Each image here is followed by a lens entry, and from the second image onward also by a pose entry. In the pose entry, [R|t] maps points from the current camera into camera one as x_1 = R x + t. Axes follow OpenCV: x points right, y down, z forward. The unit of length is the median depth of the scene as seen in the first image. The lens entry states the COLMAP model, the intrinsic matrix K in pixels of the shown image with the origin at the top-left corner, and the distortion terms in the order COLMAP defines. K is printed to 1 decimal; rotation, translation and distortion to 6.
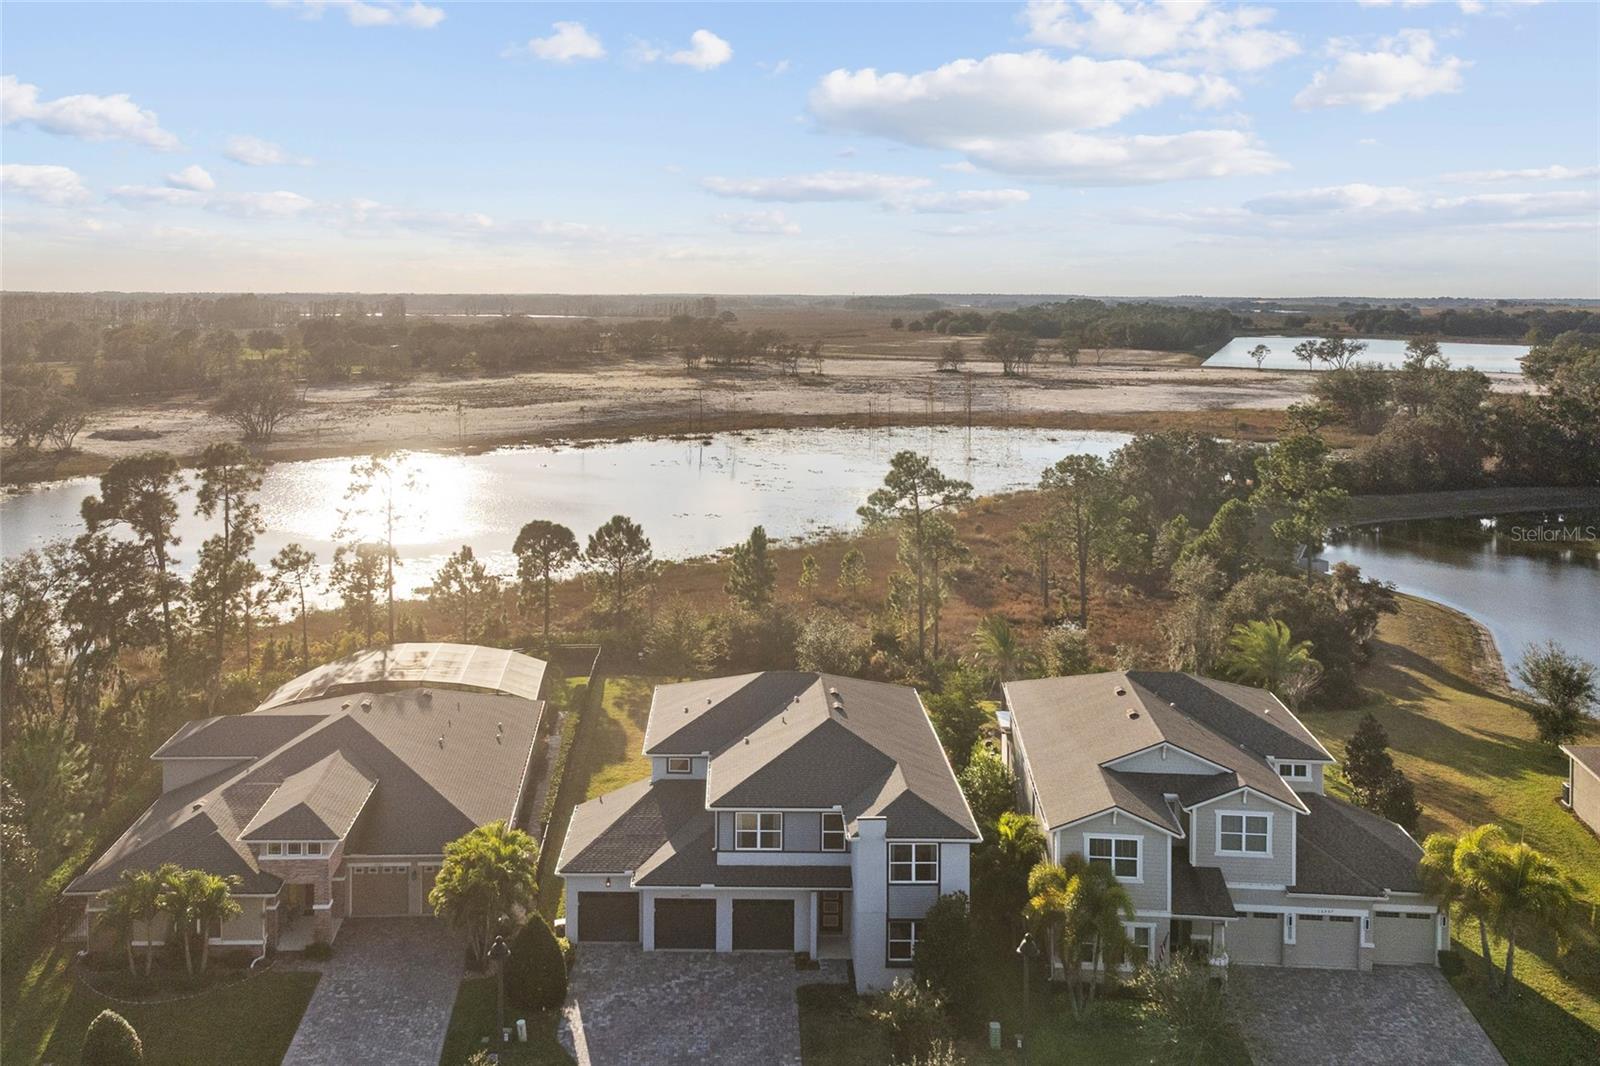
lens RADIAL K [[1431.8, 0, 729.0], [0, 1431.8, 344.9], [0, 0, 1]] dist [-0.007346, -0.003083]
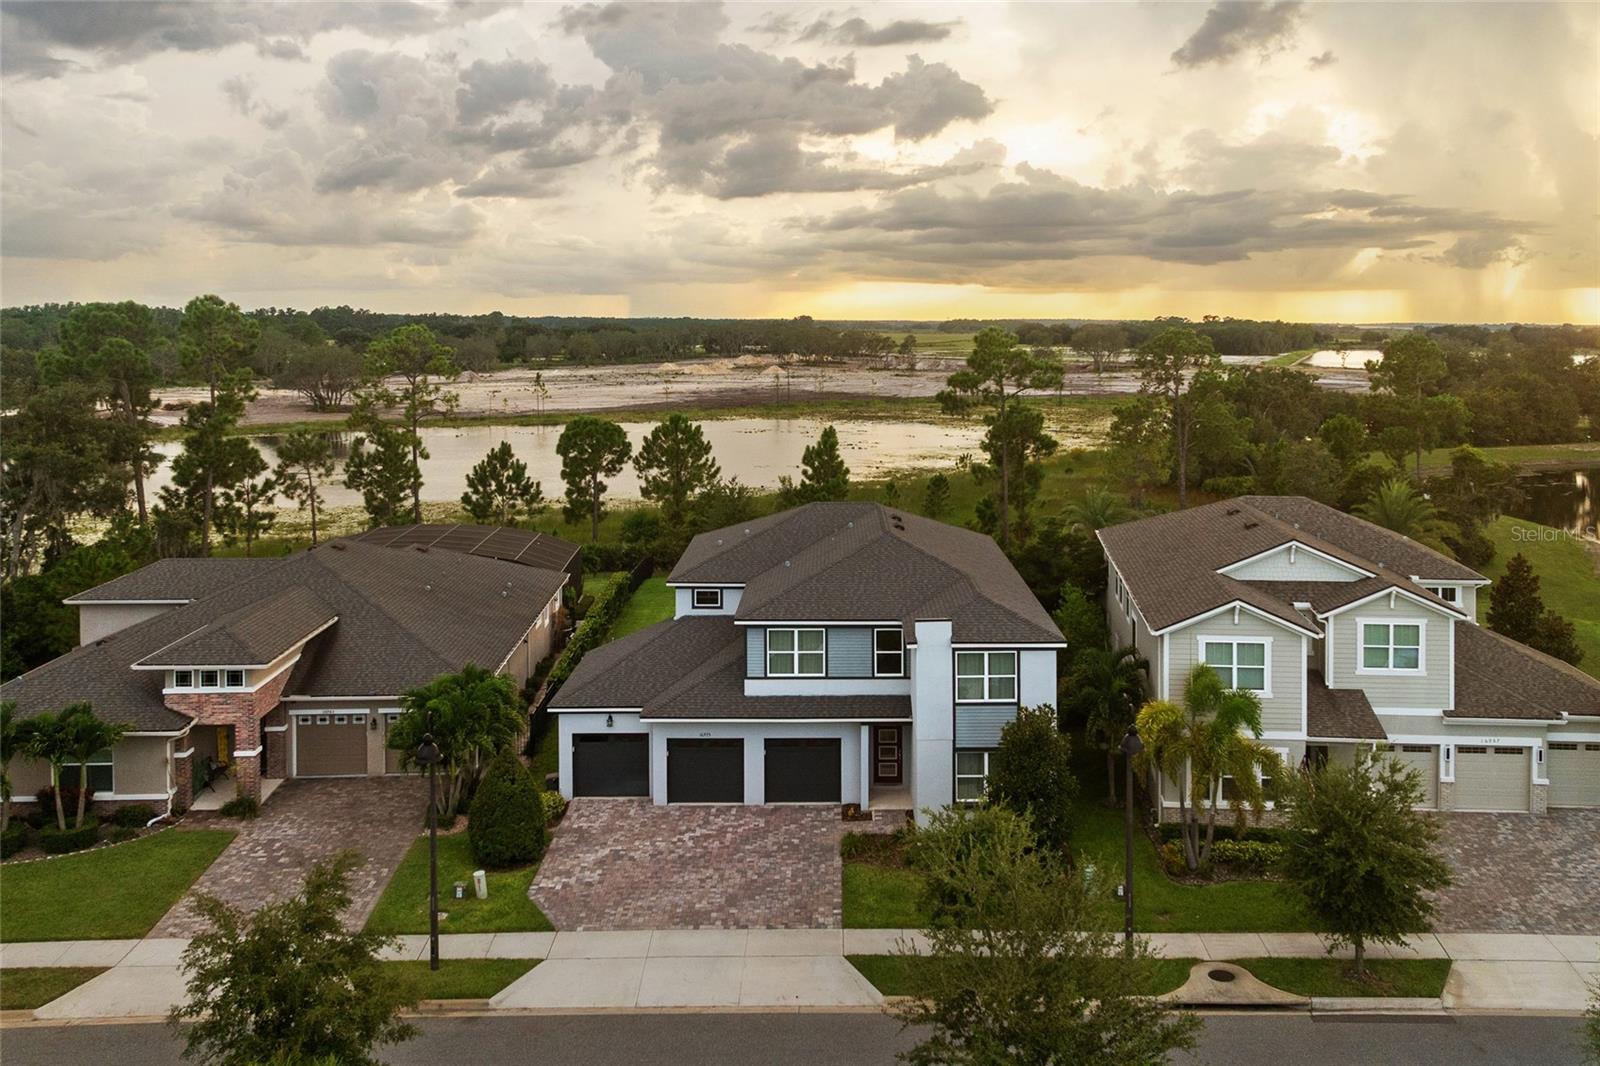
lens RADIAL K [[1401.9, 0, 879.4], [0, 1401.9, 342.0], [0, 0, 1]] dist [-0.003486, -0.013100]
pose [[0.999263, -0.002423, 0.038297, 0.037568], [0.002980, 0.999891, -0.014473, 0.177027], [-0.038258, 0.014576, 0.999162, 0.207010]]
